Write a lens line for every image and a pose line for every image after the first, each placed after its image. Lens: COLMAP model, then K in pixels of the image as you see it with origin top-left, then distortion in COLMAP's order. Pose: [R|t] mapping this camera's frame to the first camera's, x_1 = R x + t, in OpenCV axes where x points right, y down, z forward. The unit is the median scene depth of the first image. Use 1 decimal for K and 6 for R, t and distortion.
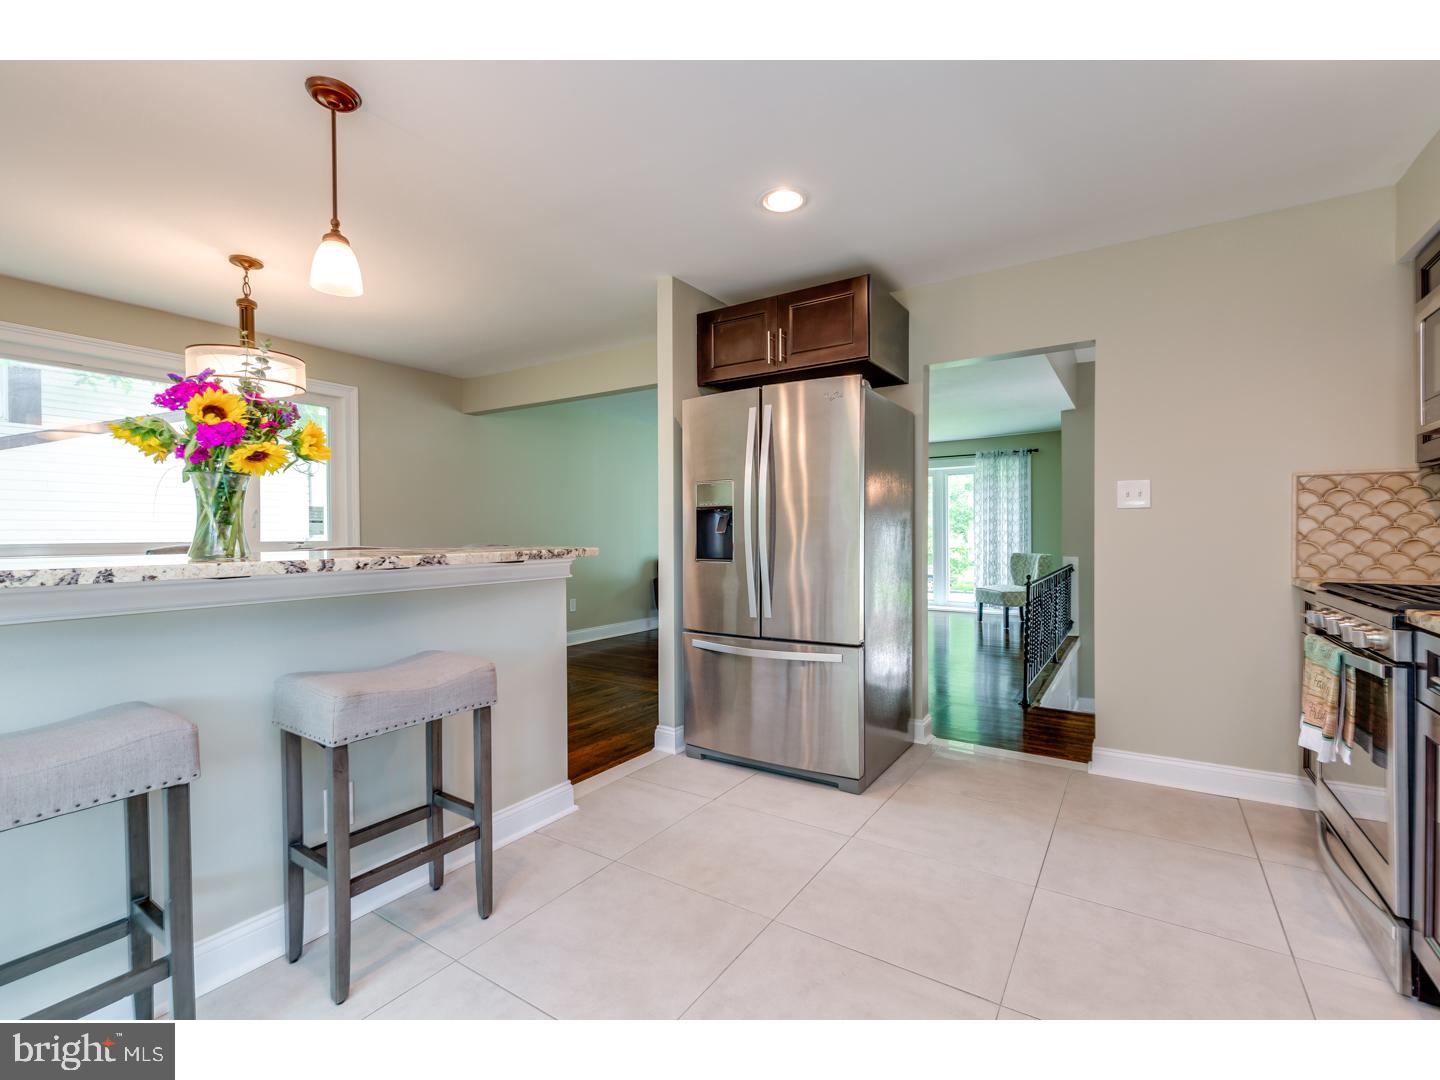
lens RADIAL K [[646.9, 0, 721.1], [0, 646.9, 537.9], [0, 0, 1]] dist [0.001461, -0.000811]
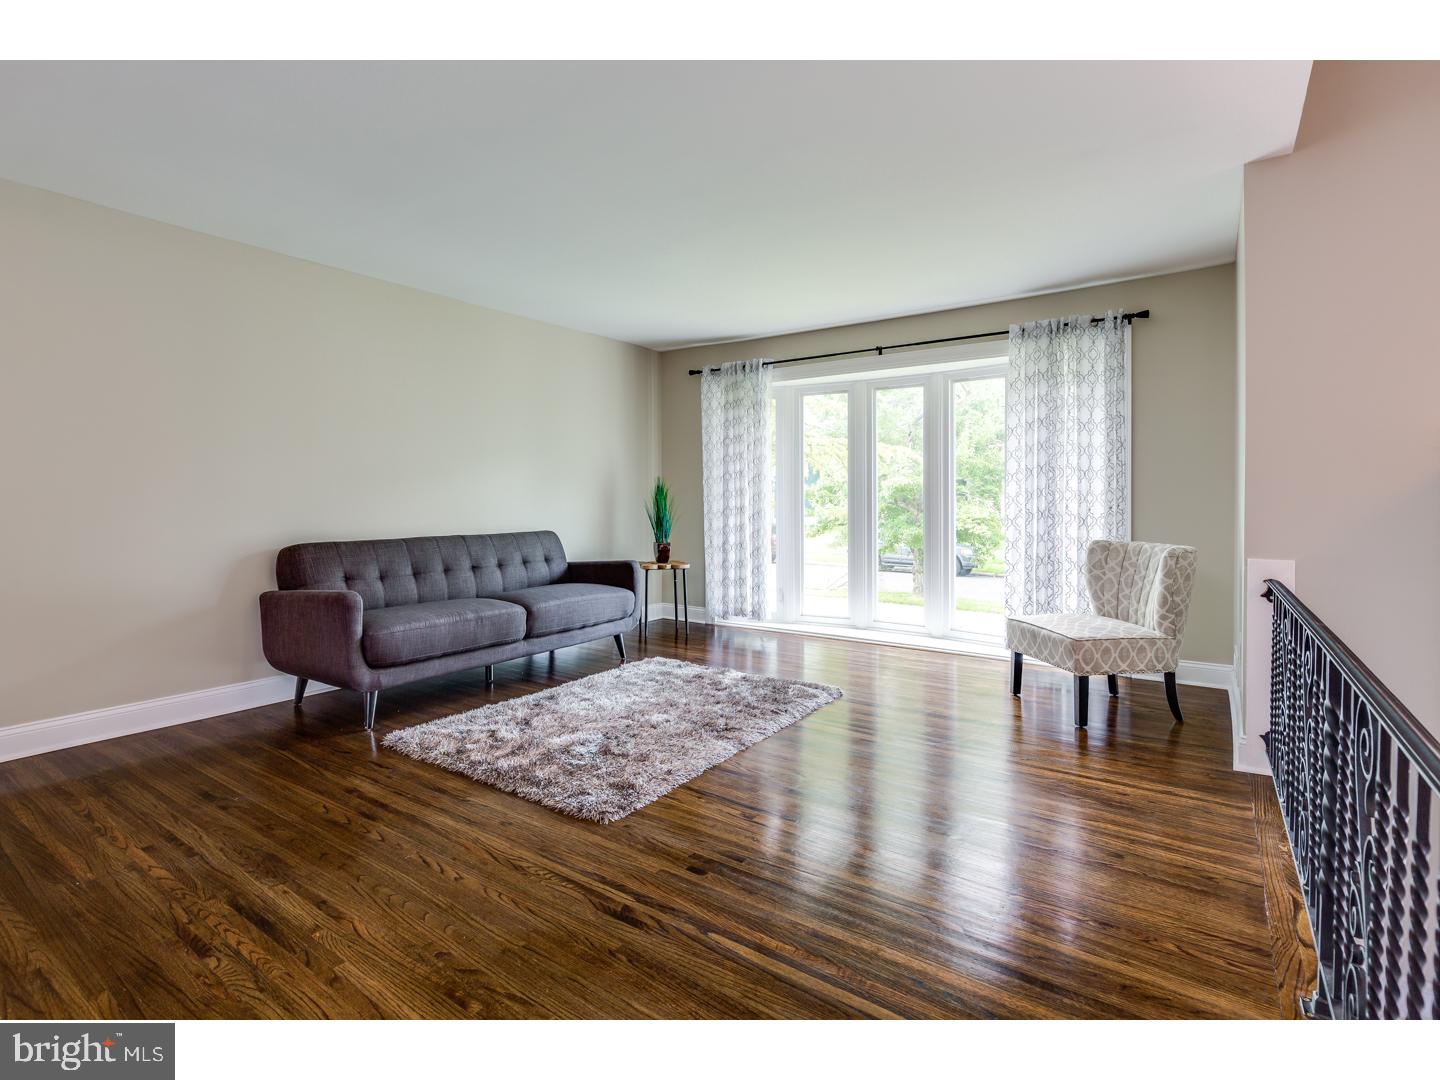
lens RADIAL K [[699.4, 0, 695.0], [0, 699.4, 504.9], [0, 0, 1]] dist [-0.003892, -0.000232]
pose [[0.998622, 0.004029, -0.052333, 0.195222], [-0.003882, 0.999988, 0.002913, -0.001303], [0.052344, -0.002706, 0.998625, 0.487580]]
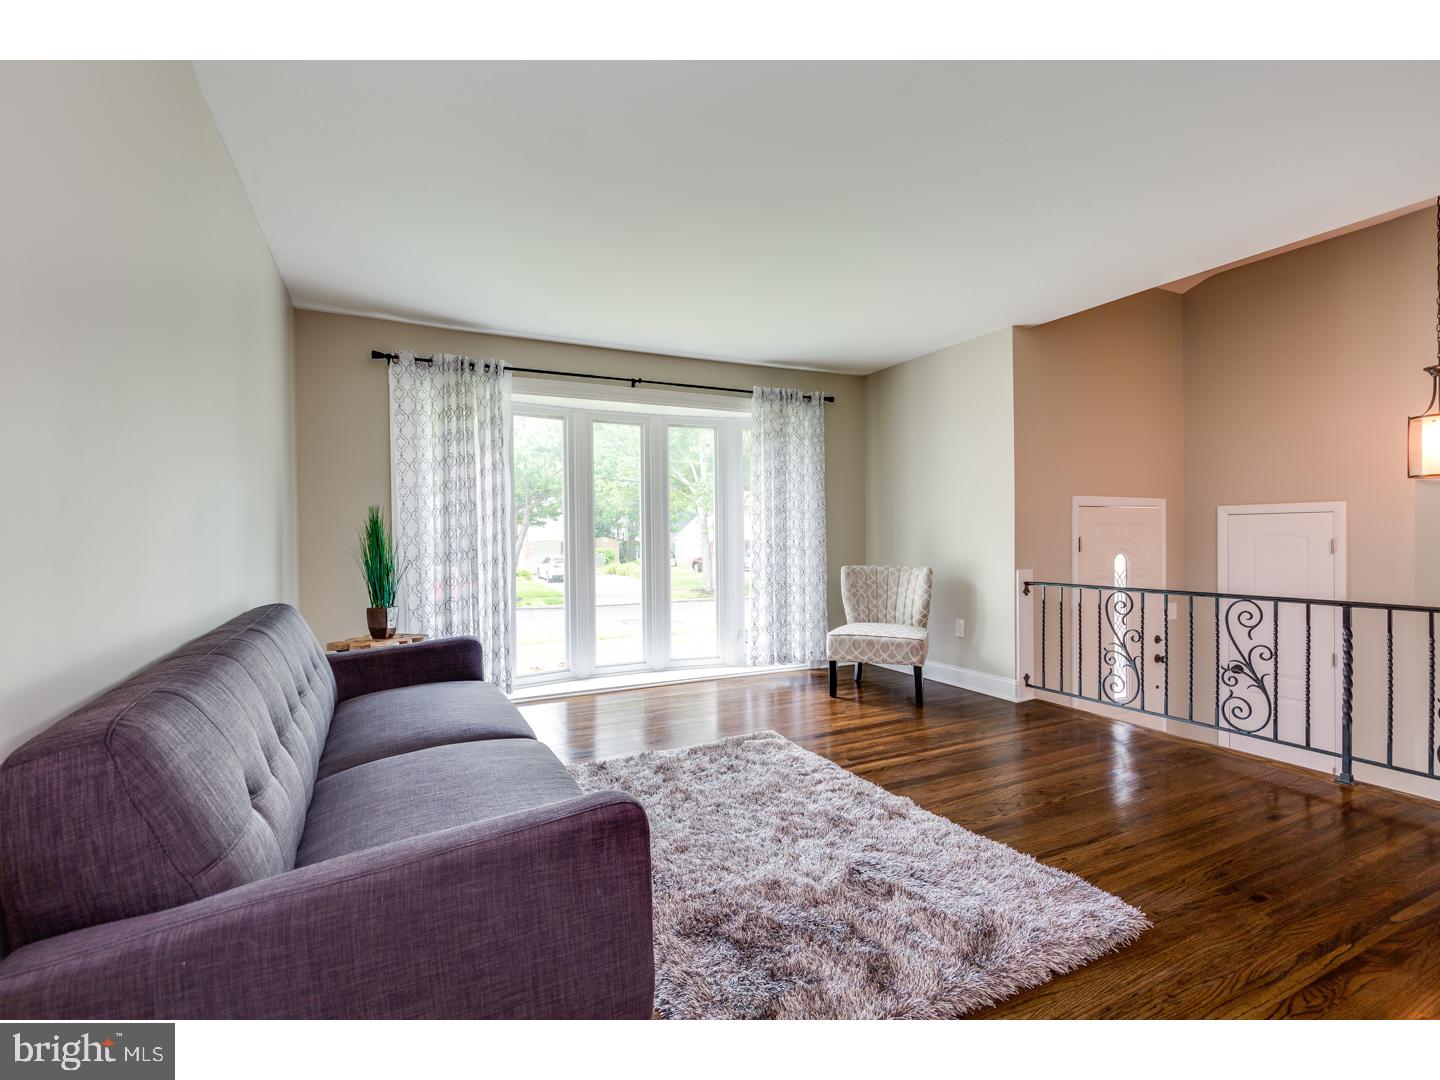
lens RADIAL K [[646.9, 0, 720.4], [0, 646.9, 538.5], [0, 0, 1]] dist [0.001461, -0.000811]
pose [[0.526184, -0.011409, 0.850294, -0.100787], [0.011145, 0.999917, 0.006520, -0.006673], [-0.850298, 0.006046, 0.526267, 0.757993]]
